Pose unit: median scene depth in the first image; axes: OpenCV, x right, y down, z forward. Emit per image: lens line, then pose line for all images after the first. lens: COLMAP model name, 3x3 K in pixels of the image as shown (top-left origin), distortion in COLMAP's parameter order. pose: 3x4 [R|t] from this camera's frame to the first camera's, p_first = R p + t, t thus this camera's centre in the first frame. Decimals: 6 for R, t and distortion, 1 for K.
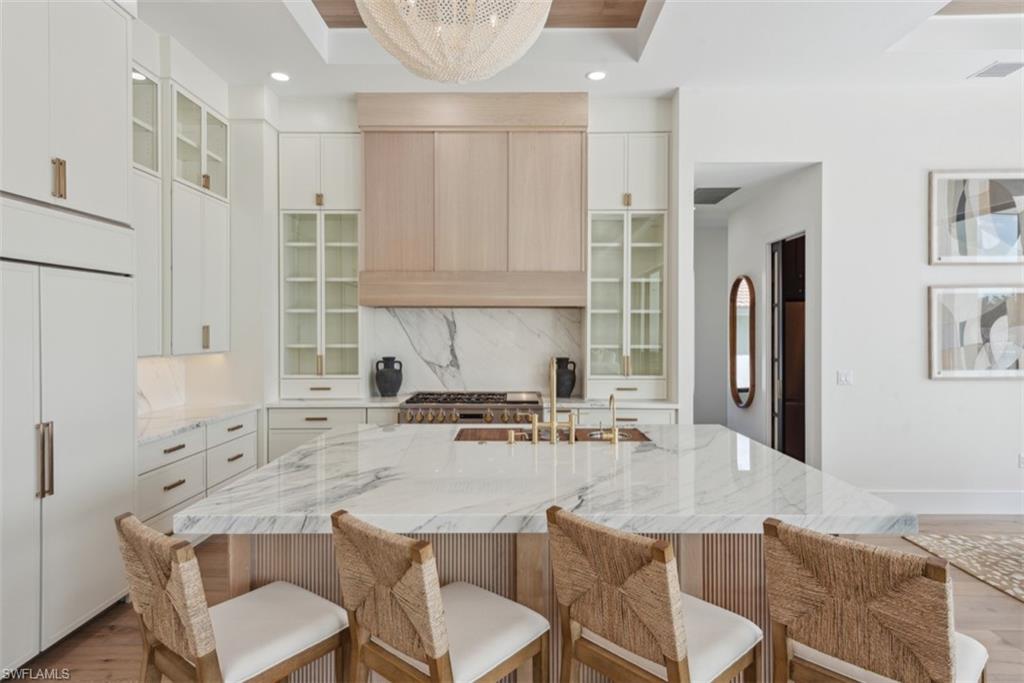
lens RADIAL K [[557.1, 0, 507.5], [0, 557.1, 335.7], [0, 0, 1]] dist [0.026951, -0.000736]
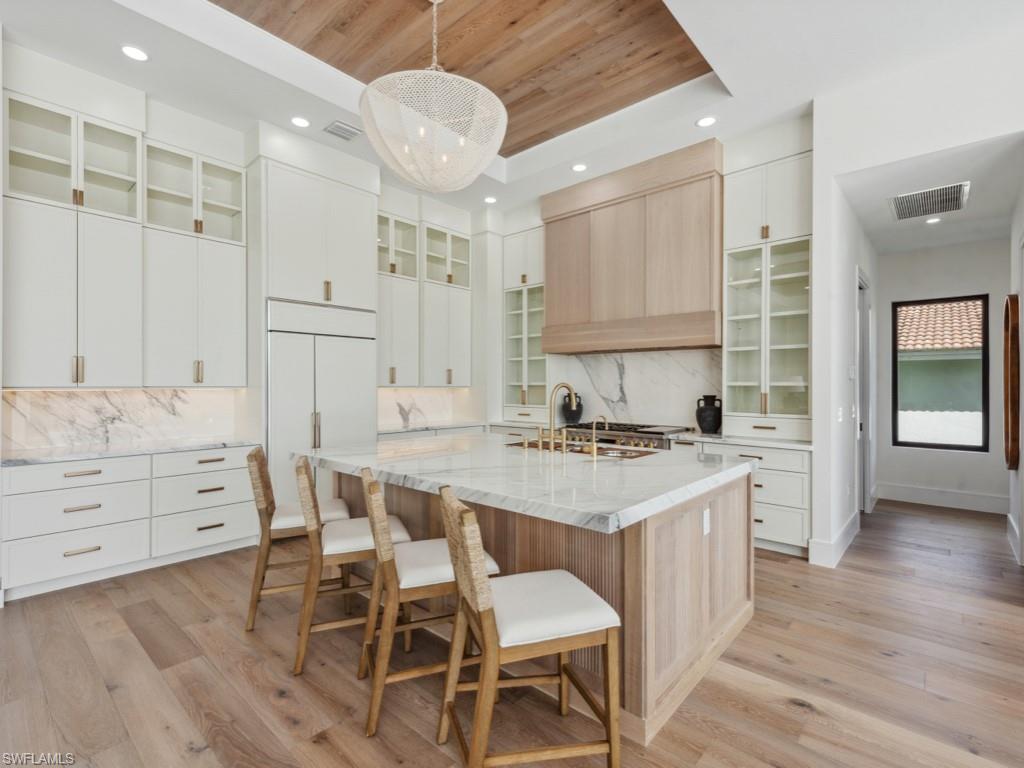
lens RADIAL K [[481.5, 0, 517.7], [0, 481.5, 385.8], [0, 0, 1]] dist [0.025520, -0.000697]
pose [[0.759473, 0.000878, -0.650539, 0.440329], [-0.007458, 0.999945, -0.007357, 0.033181], [0.650496, 0.010439, 0.759438, 0.082272]]
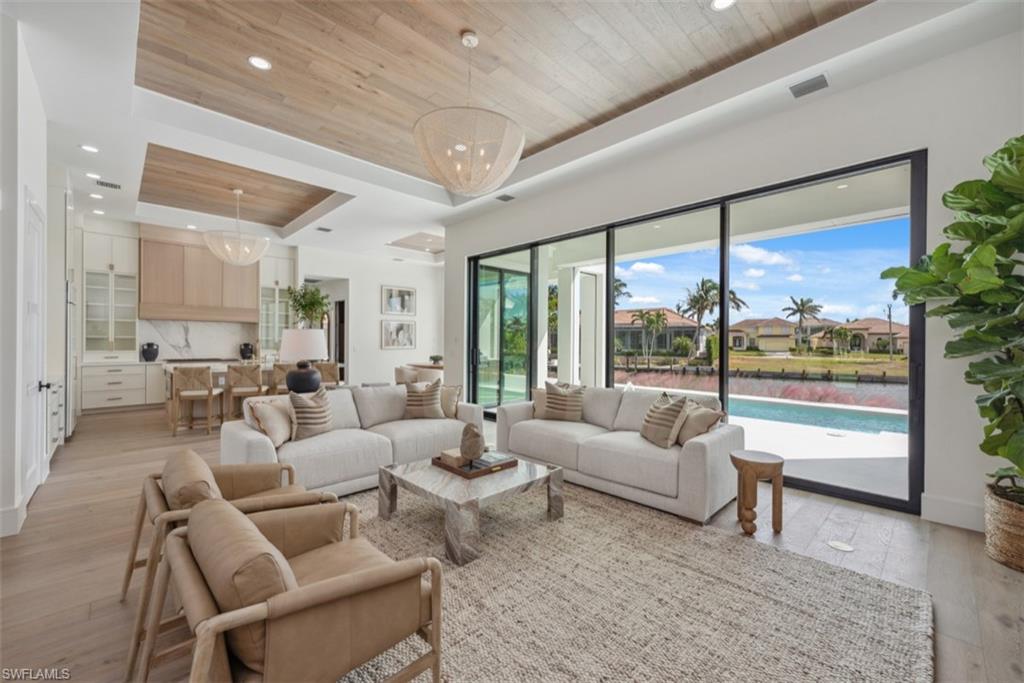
lens RADIAL K [[411.1, 0, 532.1], [0, 411.1, 340.1], [0, 0, 1]] dist [-0.008689, 0.000992]
pose [[0.682193, 0.006194, 0.731146, -0.381401], [0.005758, 0.999888, -0.013843, 0.062046], [-0.731150, 0.013654, 0.682080, -1.211042]]
